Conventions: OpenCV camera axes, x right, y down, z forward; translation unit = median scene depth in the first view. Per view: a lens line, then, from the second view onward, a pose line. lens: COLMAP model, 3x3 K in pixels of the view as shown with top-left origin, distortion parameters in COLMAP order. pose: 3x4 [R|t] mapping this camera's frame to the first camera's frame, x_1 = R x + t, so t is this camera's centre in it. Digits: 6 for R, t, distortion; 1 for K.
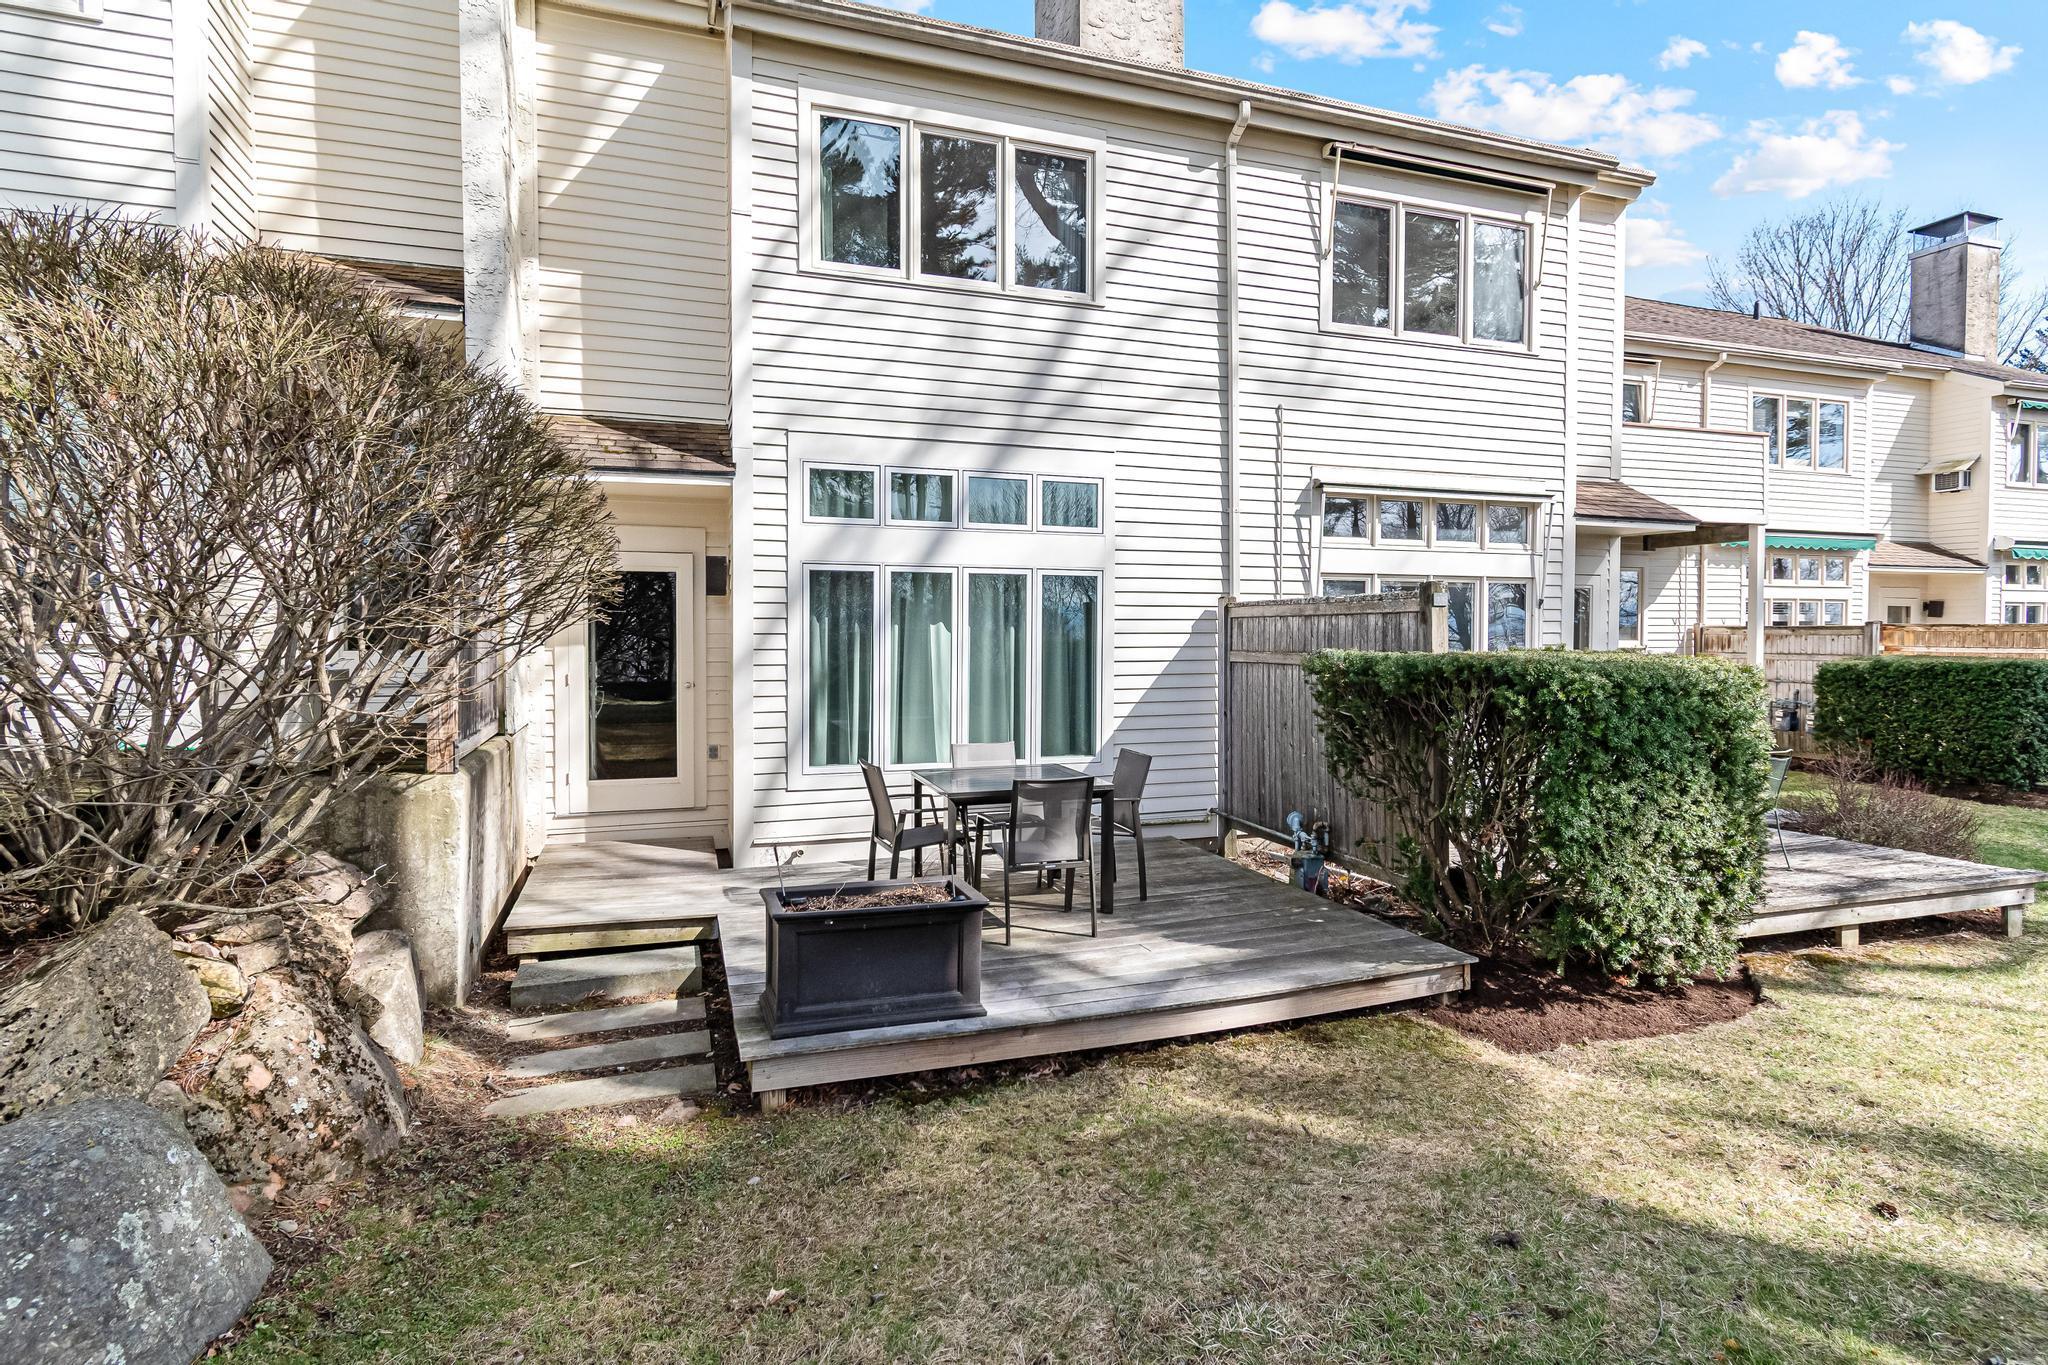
lens RADIAL K [[1067.3, 0, 898.7], [0, 1067.3, 663.5], [0, 0, 1]] dist [0.002975, 0.003372]
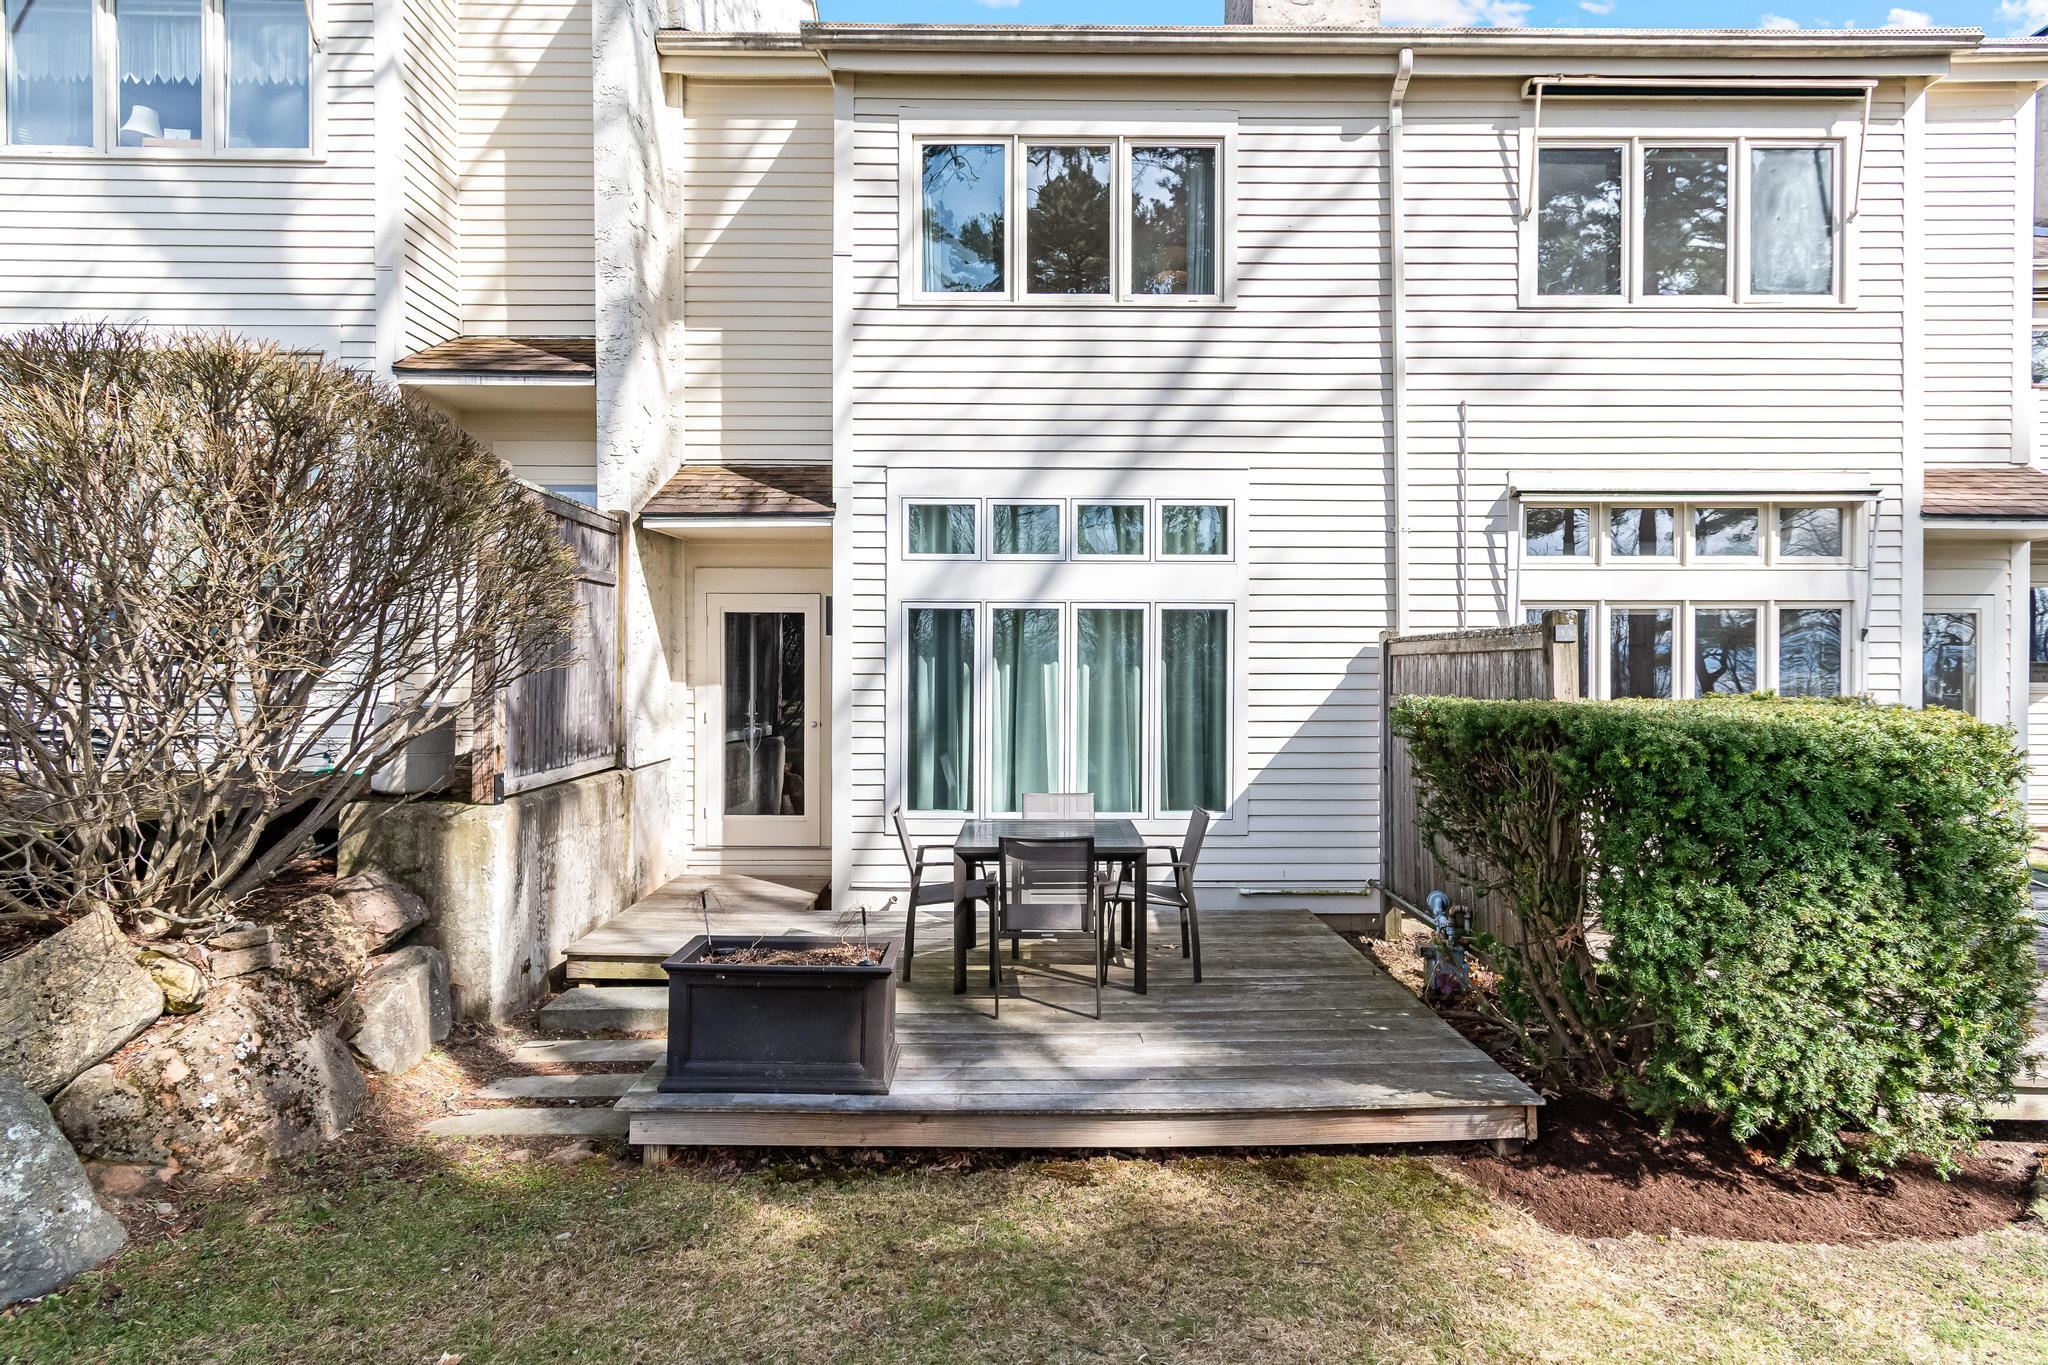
lens RADIAL K [[1067.3, 0, 1021.9], [0, 1067.3, 677.5], [0, 0, 1]] dist [0.002975, 0.003372]
pose [[0.947563, 0.002866, -0.319556, 0.331881], [-0.009016, 0.999802, -0.017766, -0.008349], [0.319442, 0.019715, 0.947401, 0.112734]]
